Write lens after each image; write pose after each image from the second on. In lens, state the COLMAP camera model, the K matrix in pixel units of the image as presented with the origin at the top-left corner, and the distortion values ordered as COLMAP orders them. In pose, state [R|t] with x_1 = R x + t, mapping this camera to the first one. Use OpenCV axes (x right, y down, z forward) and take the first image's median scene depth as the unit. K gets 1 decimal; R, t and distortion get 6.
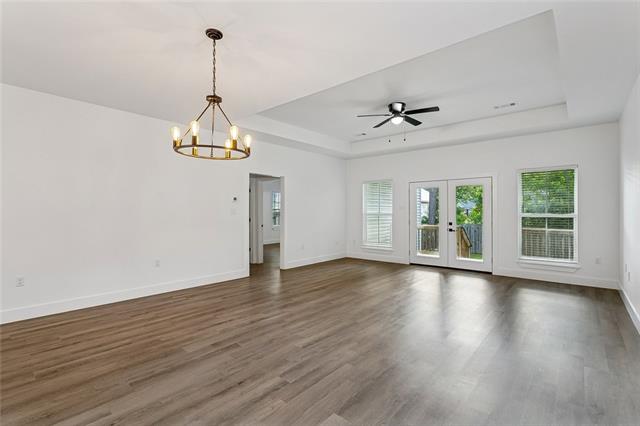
lens RADIAL K [[304.0, 0, 320.7], [0, 304.0, 209.4], [0, 0, 1]] dist [-0.002822, -0.001694]
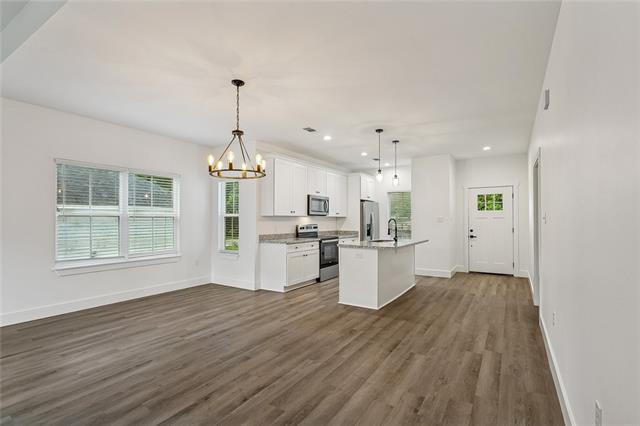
lens RADIAL K [[304.0, 0, 325.9], [0, 304.0, 215.5], [0, 0, 1]] dist [-0.002822, -0.001694]
pose [[-0.986219, -0.003101, -0.165415, -0.372512], [0.000799, 0.999723, -0.023509, 0.012163], [0.165442, -0.023317, -0.985944, 1.716739]]
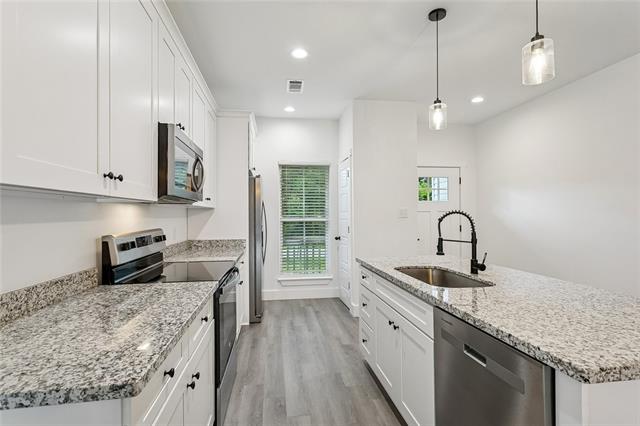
lens RADIAL K [[304.0, 0, 319.0], [0, 304.0, 212.9], [0, 0, 1]] dist [-0.002822, -0.001694]
pose [[-0.640411, 0.004195, -0.768021, -0.351836], [0.012213, 0.999914, -0.004721, -0.005627], [0.767935, -0.012403, -0.640407, 0.365858]]
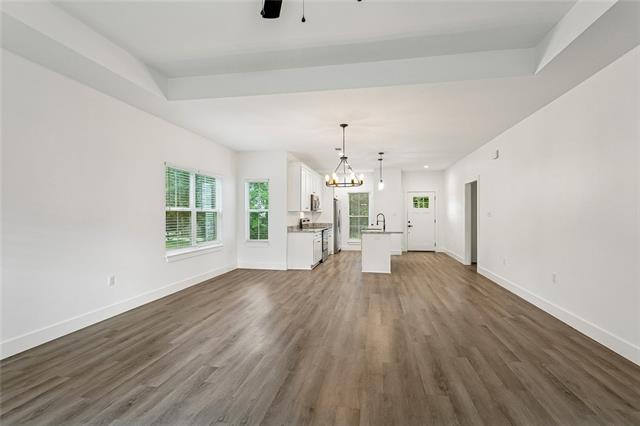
lens RADIAL K [[304.0, 0, 319.6], [0, 304.0, 214.1], [0, 0, 1]] dist [-0.002822, -0.001694]
pose [[-0.862252, -0.000216, -0.506480, 0.586749], [0.004074, 0.999965, -0.007362, 0.009604], [0.506464, -0.008411, -0.862220, 1.941852]]
